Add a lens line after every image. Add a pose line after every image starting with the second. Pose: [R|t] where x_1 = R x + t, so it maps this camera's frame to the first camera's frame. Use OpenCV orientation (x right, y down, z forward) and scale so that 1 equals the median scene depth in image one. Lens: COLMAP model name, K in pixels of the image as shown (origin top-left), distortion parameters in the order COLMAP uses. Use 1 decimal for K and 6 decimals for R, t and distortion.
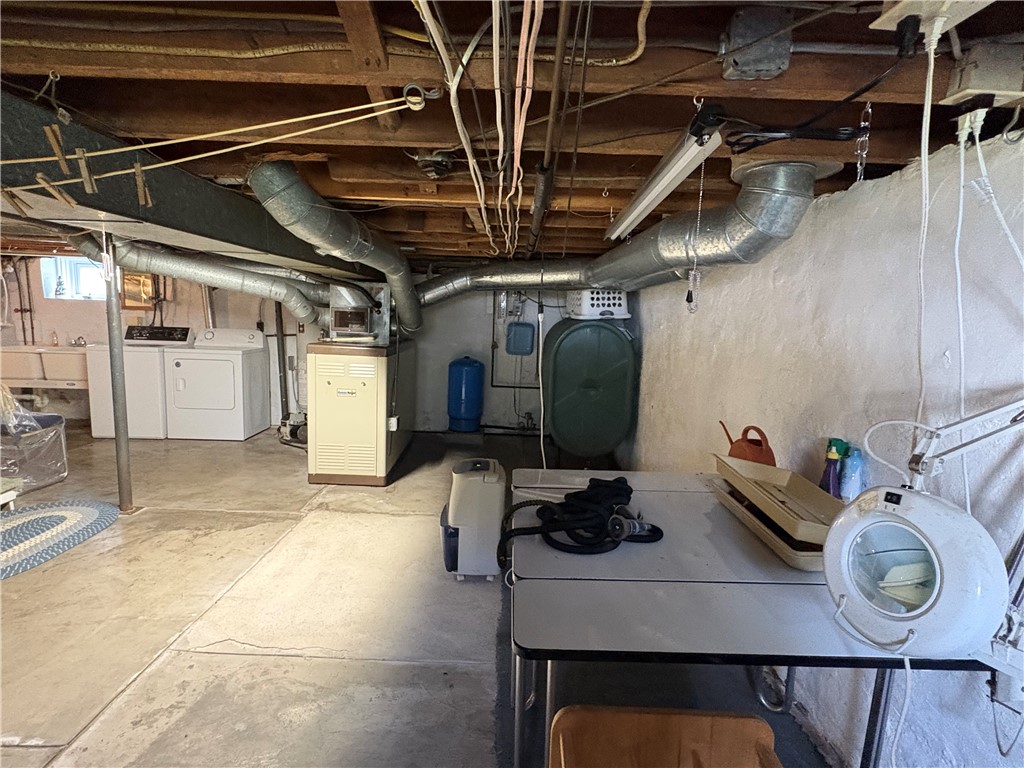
lens RADIAL K [[533.5, 0, 511.2], [0, 533.5, 381.0], [0, 0, 1]] dist [-0.000116, -0.000687]
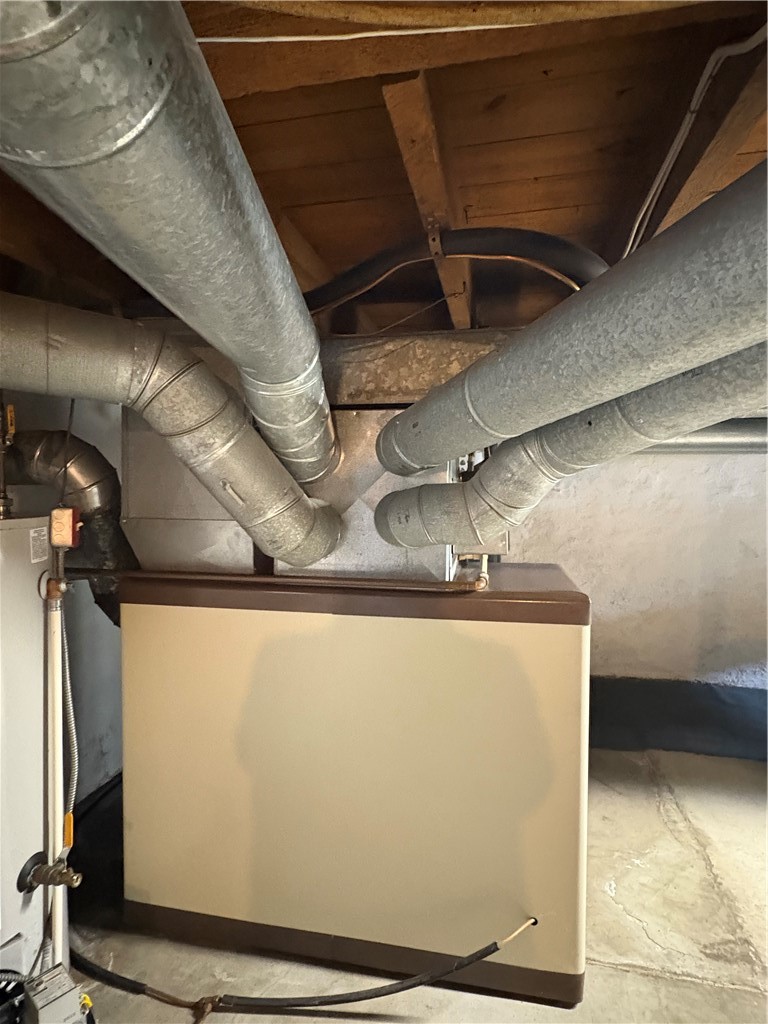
lens RADIAL K [[533.5, 0, 386.6], [0, 533.5, 509.2], [0, 0, 1]] dist [-0.000116, -0.000687]
pose [[0.219783, -0.085802, 0.971768, -0.501334], [0.127811, 0.990071, 0.058511, -0.110071], [-0.967140, 0.111343, 0.228567, 0.710611]]
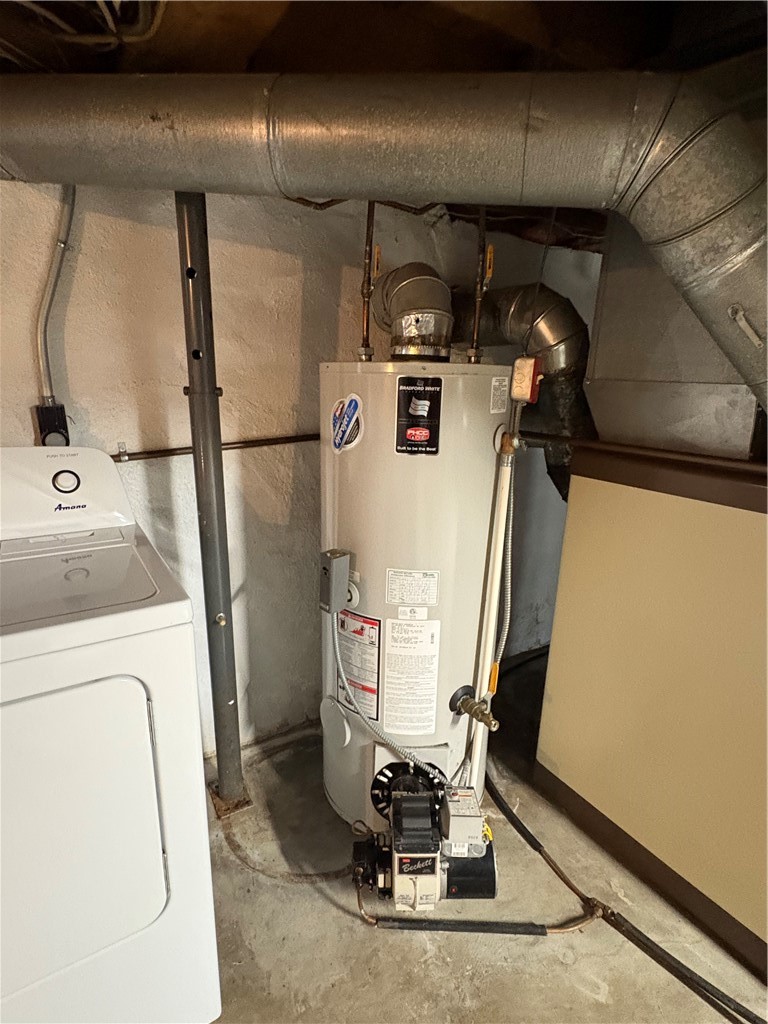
lens RADIAL K [[533.5, 0, 383.3], [0, 533.5, 513.8], [0, 0, 1]] dist [-0.000116, -0.000687]
pose [[0.865447, -0.143564, 0.479990, -0.468026], [0.071843, 0.983725, 0.164693, -0.092957], [-0.495822, -0.108049, 0.861676, 0.737085]]
